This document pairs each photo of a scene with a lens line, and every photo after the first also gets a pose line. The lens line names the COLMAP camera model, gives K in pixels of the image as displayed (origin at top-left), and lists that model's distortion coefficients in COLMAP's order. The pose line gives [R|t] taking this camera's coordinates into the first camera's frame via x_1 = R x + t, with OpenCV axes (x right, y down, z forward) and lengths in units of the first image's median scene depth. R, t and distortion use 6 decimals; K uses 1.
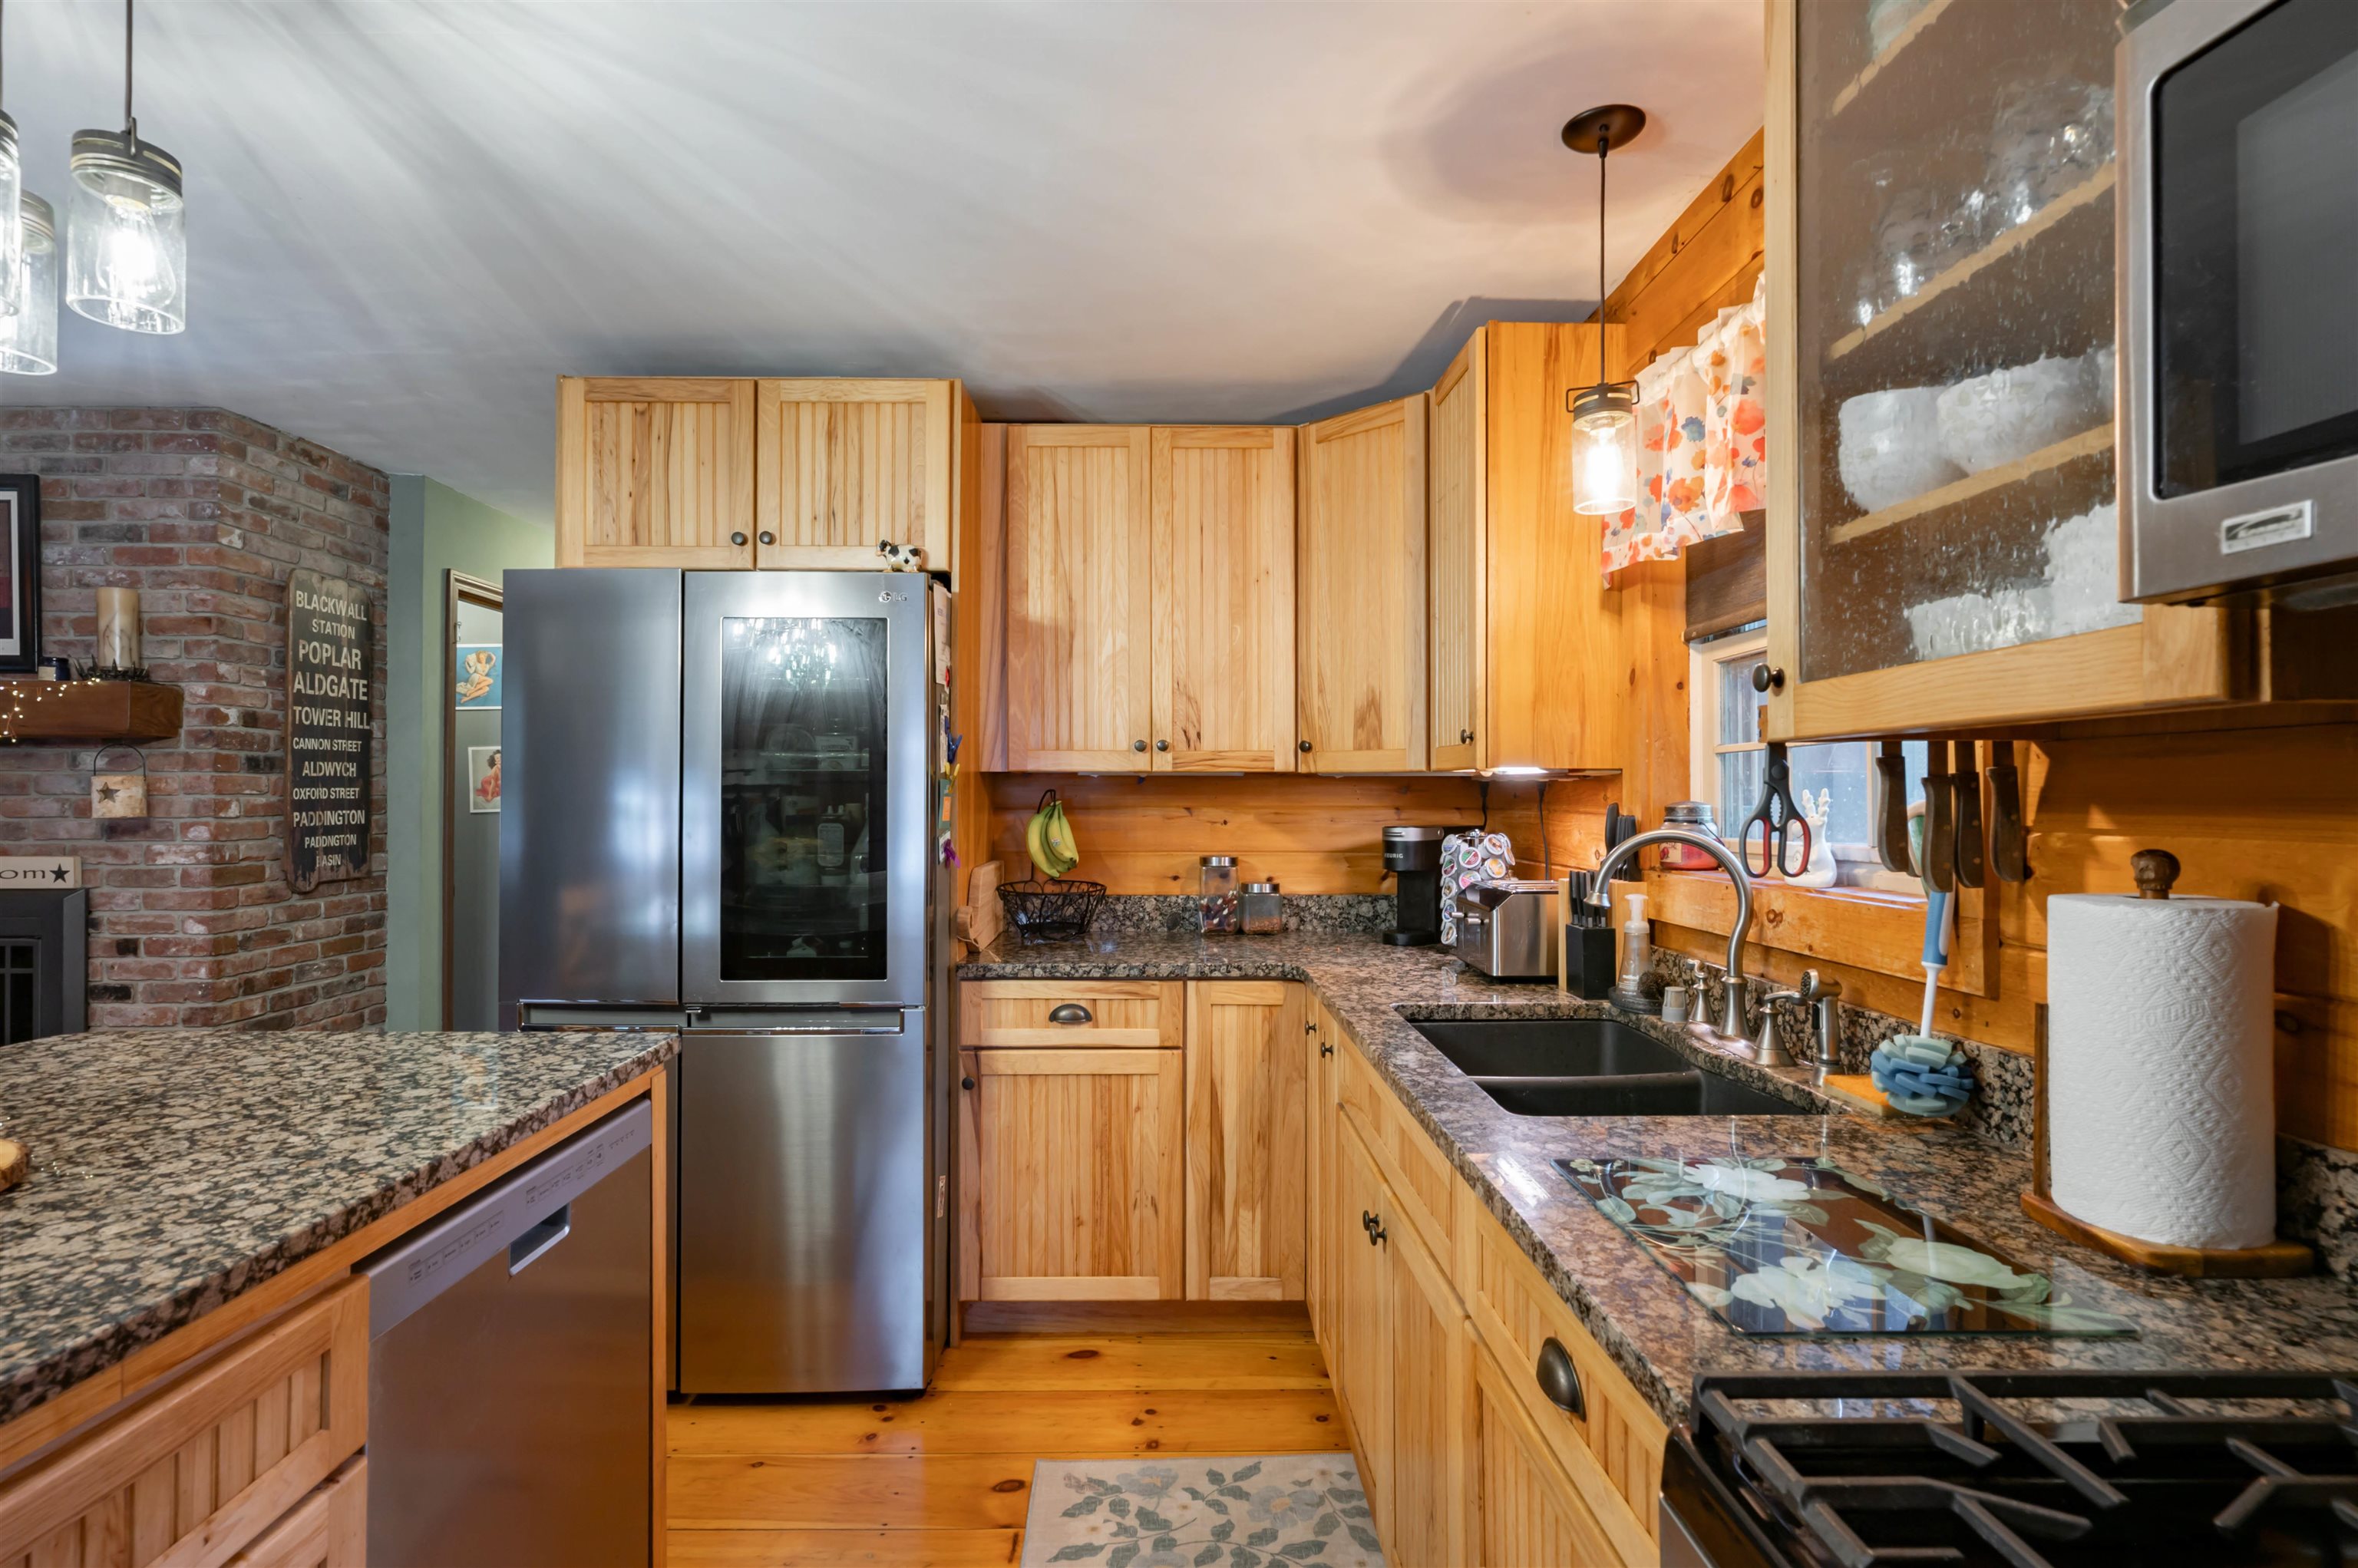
lens RADIAL K [[1132.1, 0, 1159.6], [0, 1132.1, 784.2], [0, 0, 1]] dist [0.000140, 0.000780]
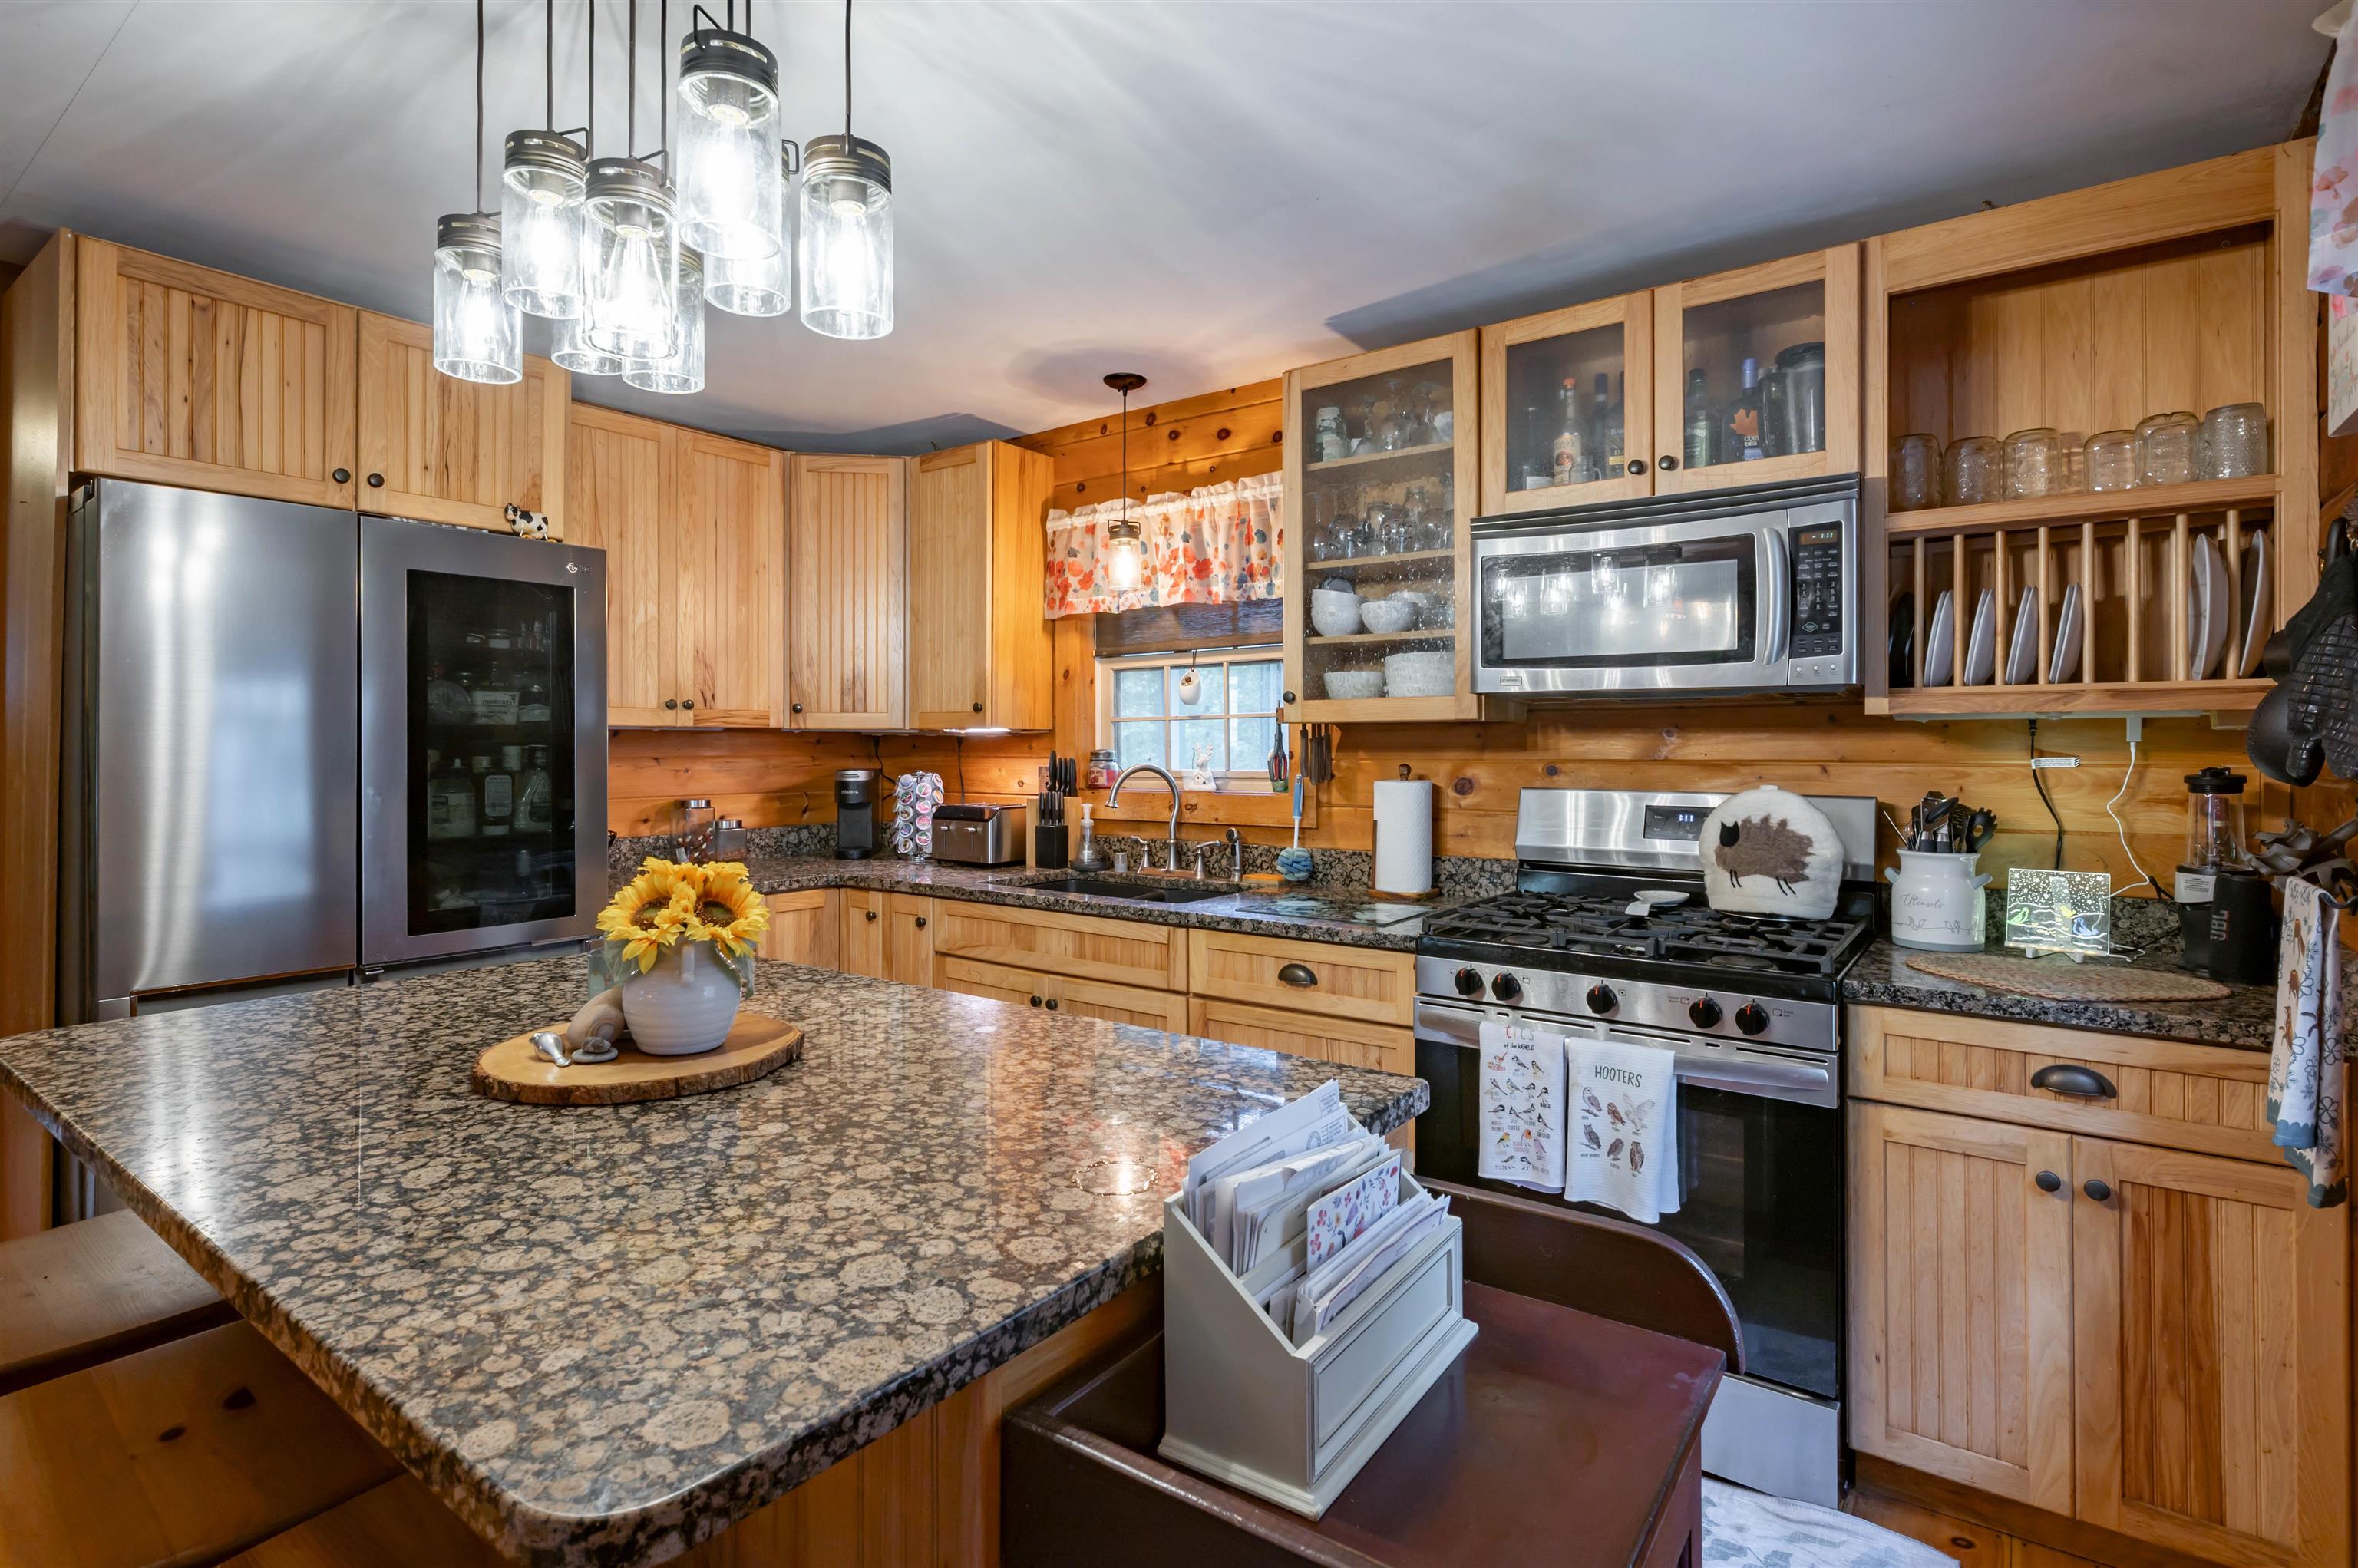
lens RADIAL K [[1141.1, 0, 1169.1], [0, 1141.1, 740.8], [0, 0, 1]] dist [-0.001835, 0.000181]
pose [[0.607050, 0.000660, 0.794663, -0.629434], [-0.004508, 0.999986, 0.002613, -0.002114], [-0.794651, -0.005169, 0.607045, -0.107494]]
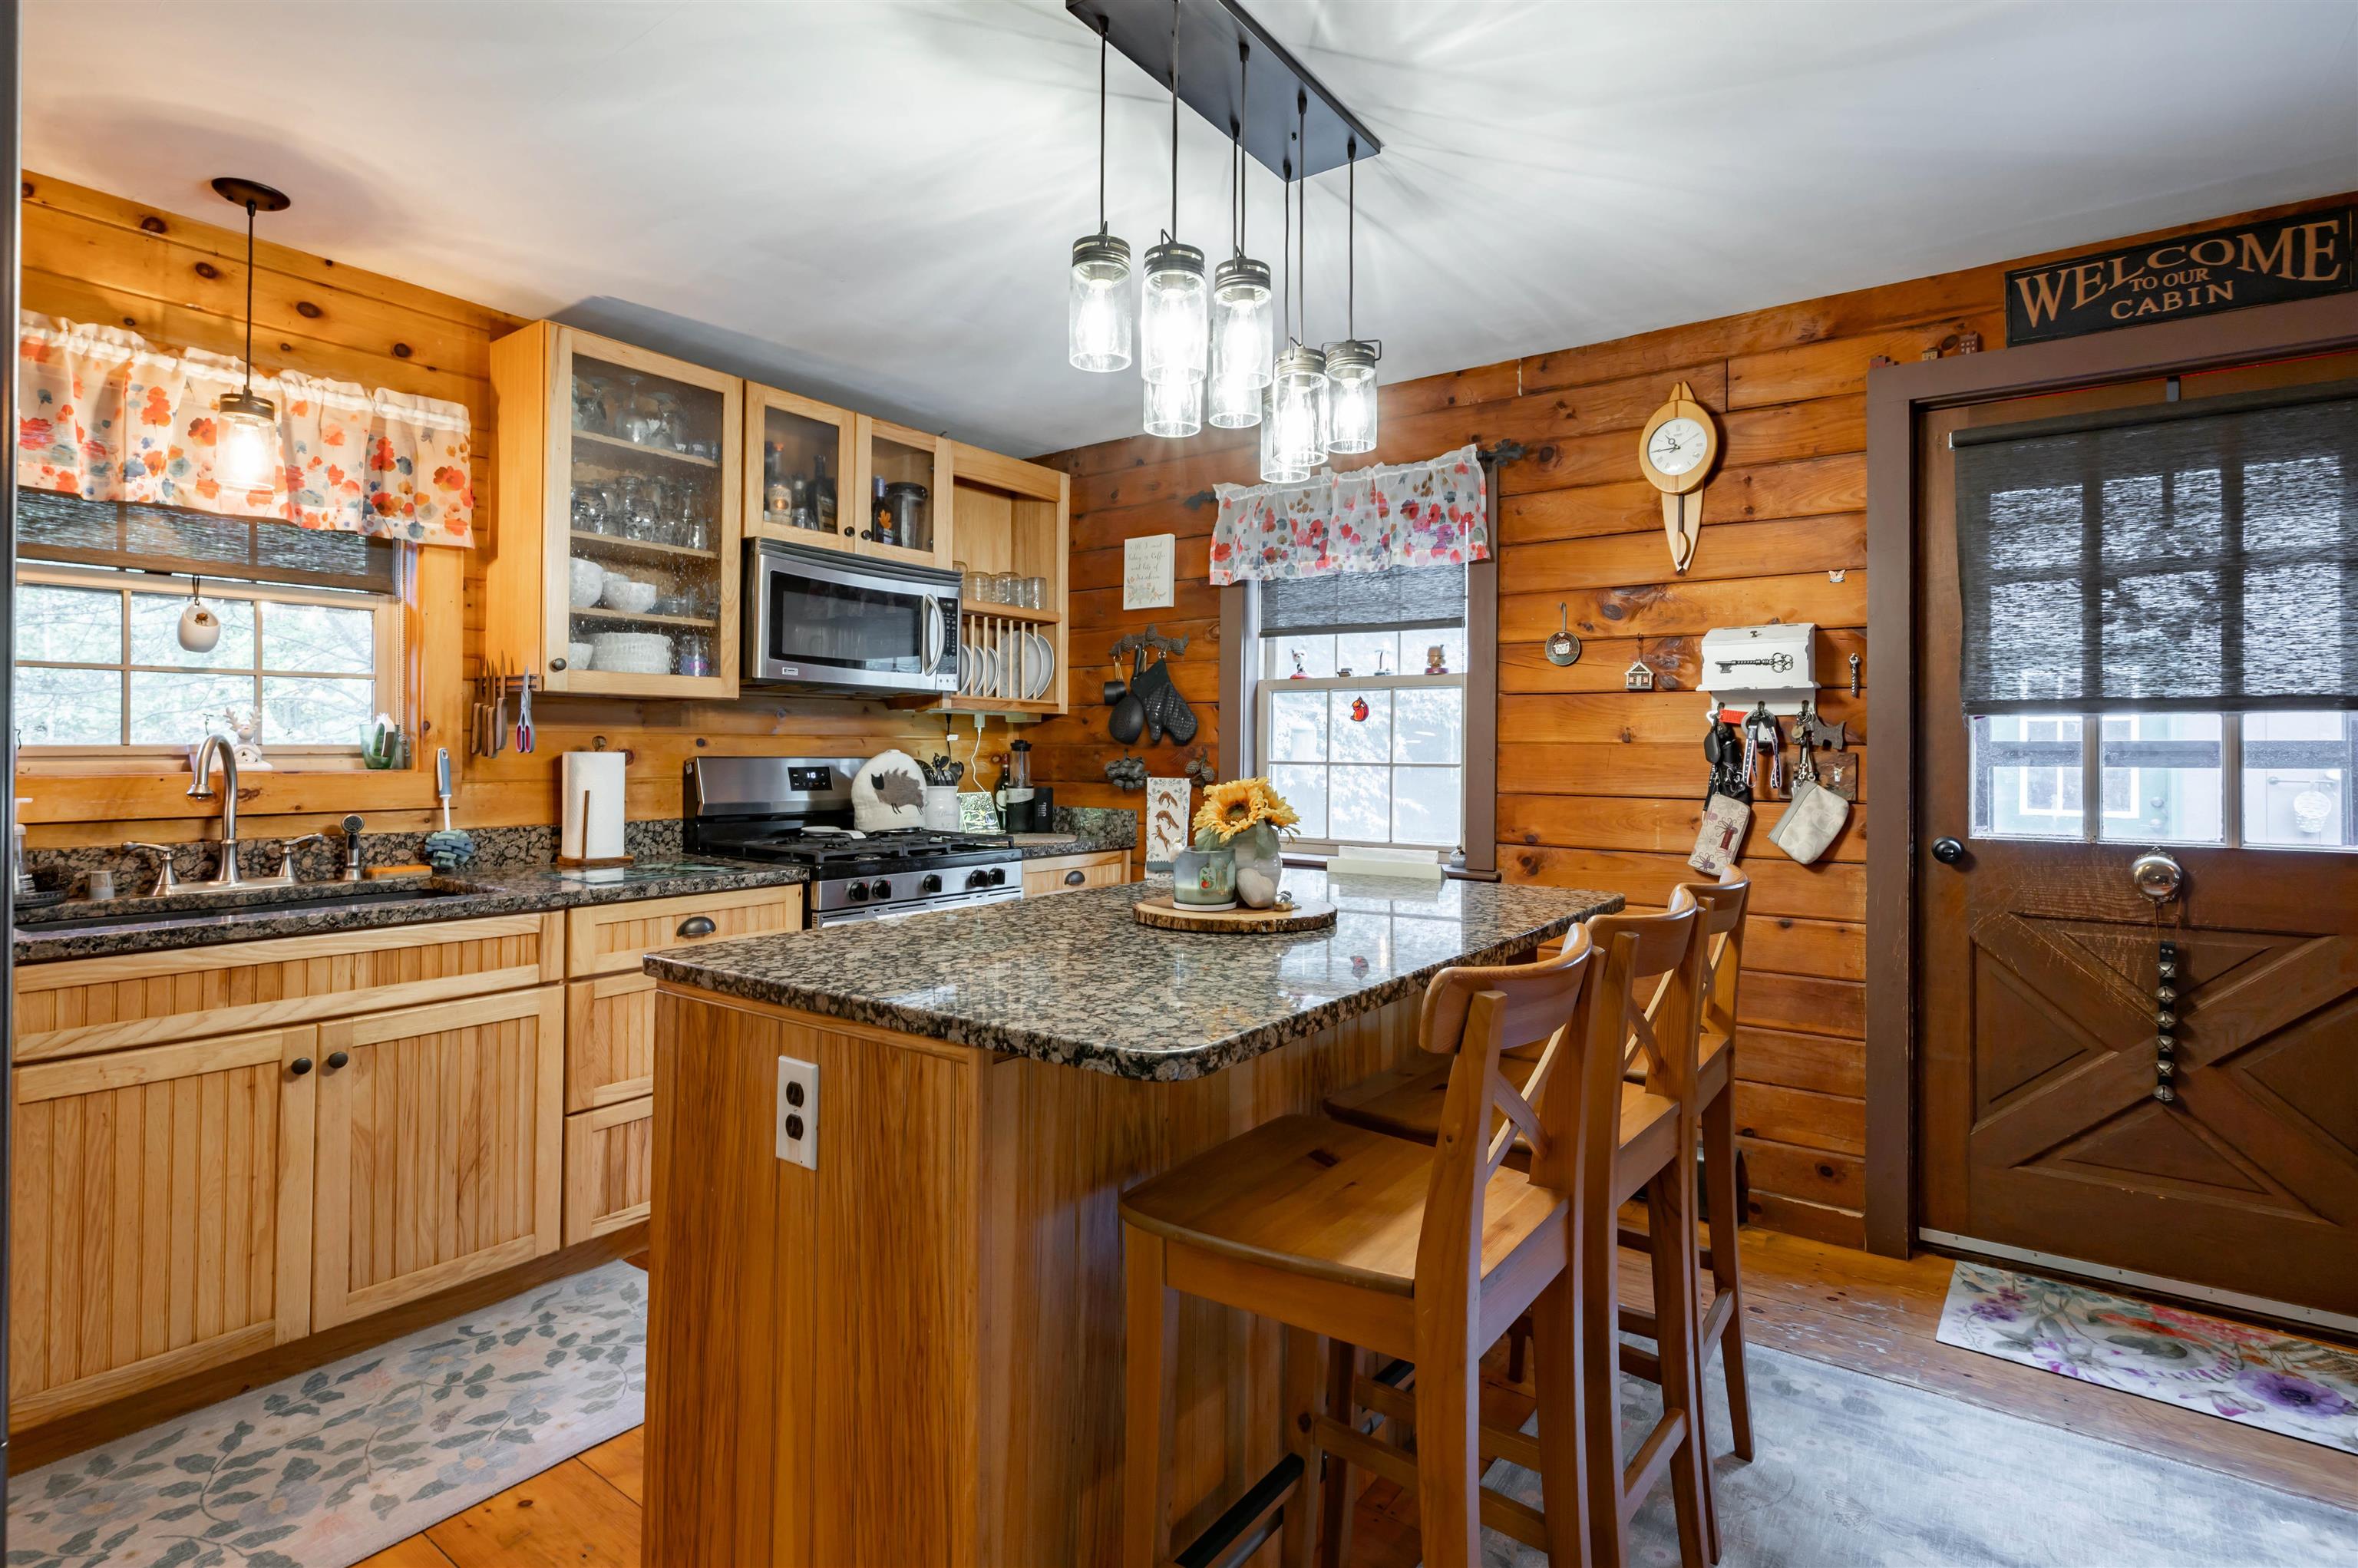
lens RADIAL K [[1145.0, 0, 1190.0], [0, 1145.0, 736.4], [0, 0, 1]] dist [-0.002891, 0.001512]
pose [[-0.803118, 0.000618, 0.595820, -0.770114], [-0.012343, 0.999768, -0.017674, 0.032335], [-0.595693, -0.021548, -0.802923, 0.861113]]
